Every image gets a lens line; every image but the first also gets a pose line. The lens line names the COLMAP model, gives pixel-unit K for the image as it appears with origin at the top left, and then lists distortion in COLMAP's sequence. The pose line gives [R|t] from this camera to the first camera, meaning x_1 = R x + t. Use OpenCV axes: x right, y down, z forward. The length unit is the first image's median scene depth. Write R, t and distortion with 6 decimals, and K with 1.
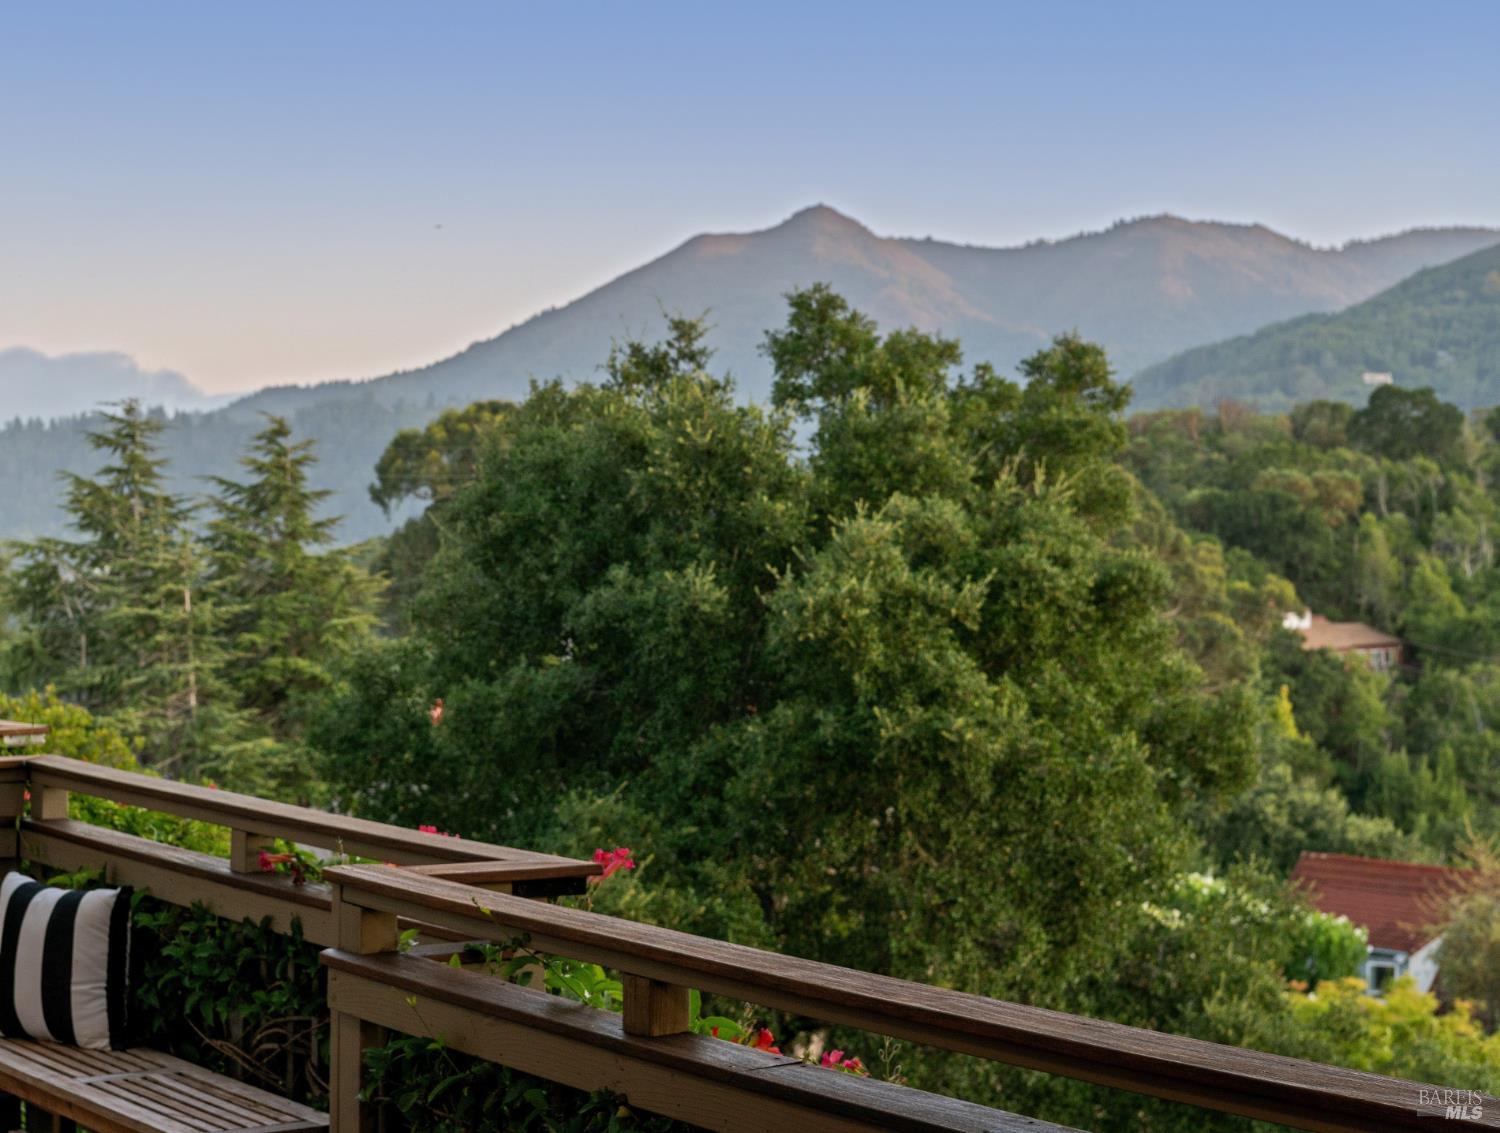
lens RADIAL K [[2997.9, 0, 750.0], [0, 2997.9, 566.5], [0, 0, 1]] dist [-0.221442, -0.171713]
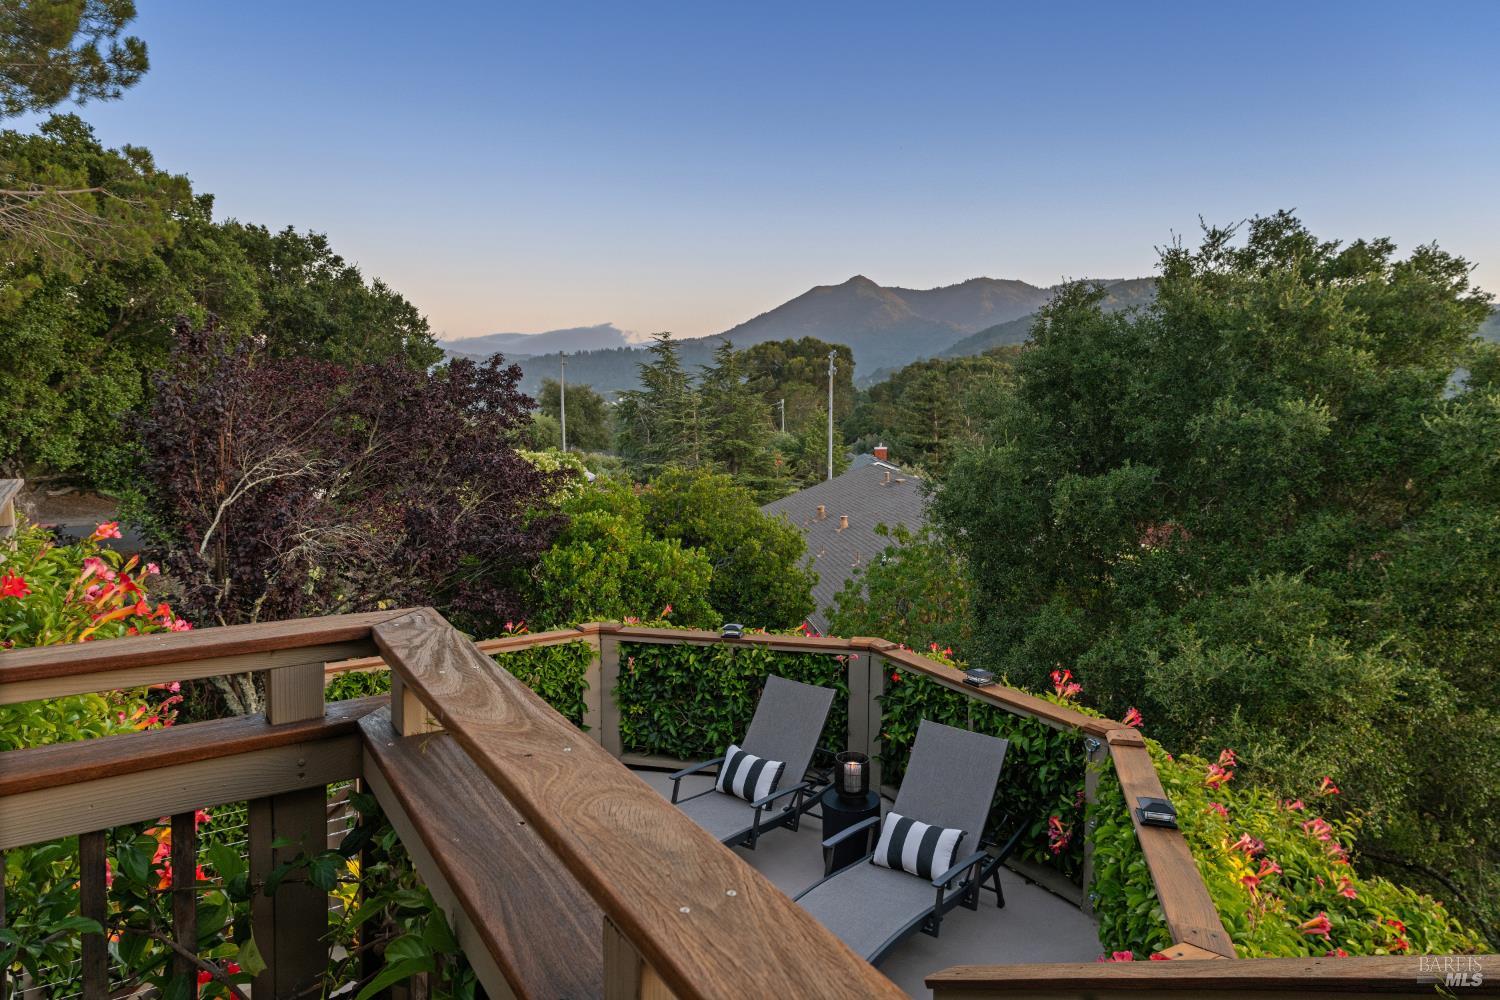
lens RADIAL K [[1018.8, 0, 768.0], [0, 1018.8, 502.7], [0, 0, 1]] dist [0.070889, -0.000861]
pose [[0.998030, 0.008735, -0.062122, -0.074460], [-0.002670, 0.995277, 0.097043, 0.000848], [0.062676, -0.096686, 0.993340, 0.166990]]
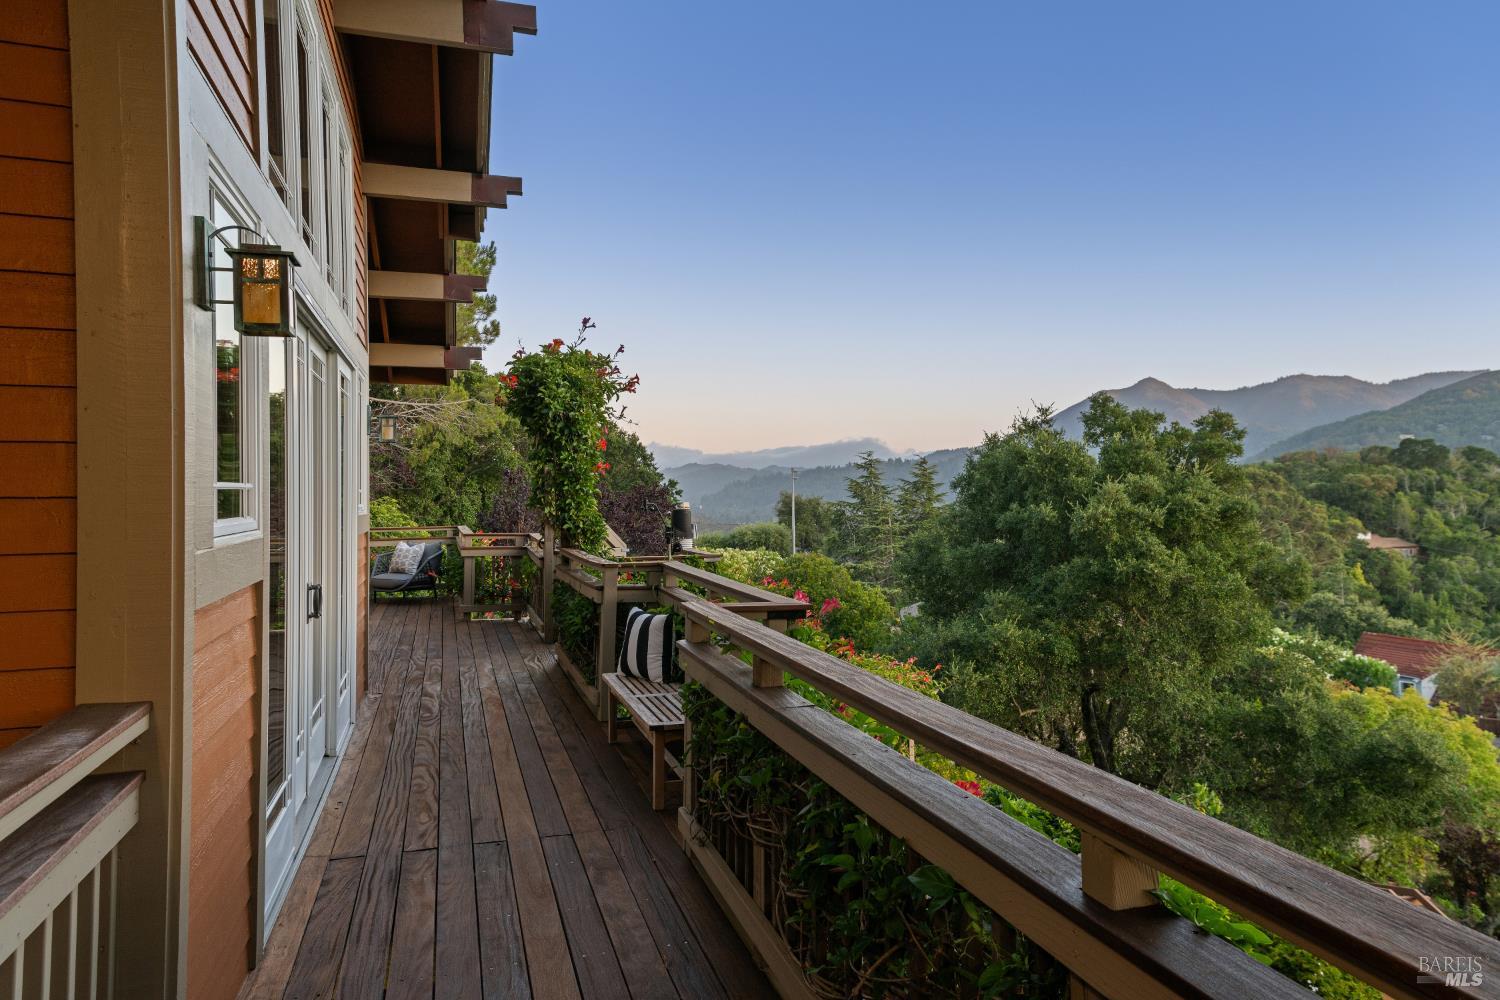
lens RADIAL K [[1045.4, 0, 753.9], [0, 1045.4, 484.2], [0, 0, 1]] dist [0.085136, -0.000739]
pose [[0.943904, -0.009697, -0.330076, 0.015289], [0.000255, 0.999590, -0.028635, 0.003307], [0.330219, 0.026945, 0.943520, 0.026043]]
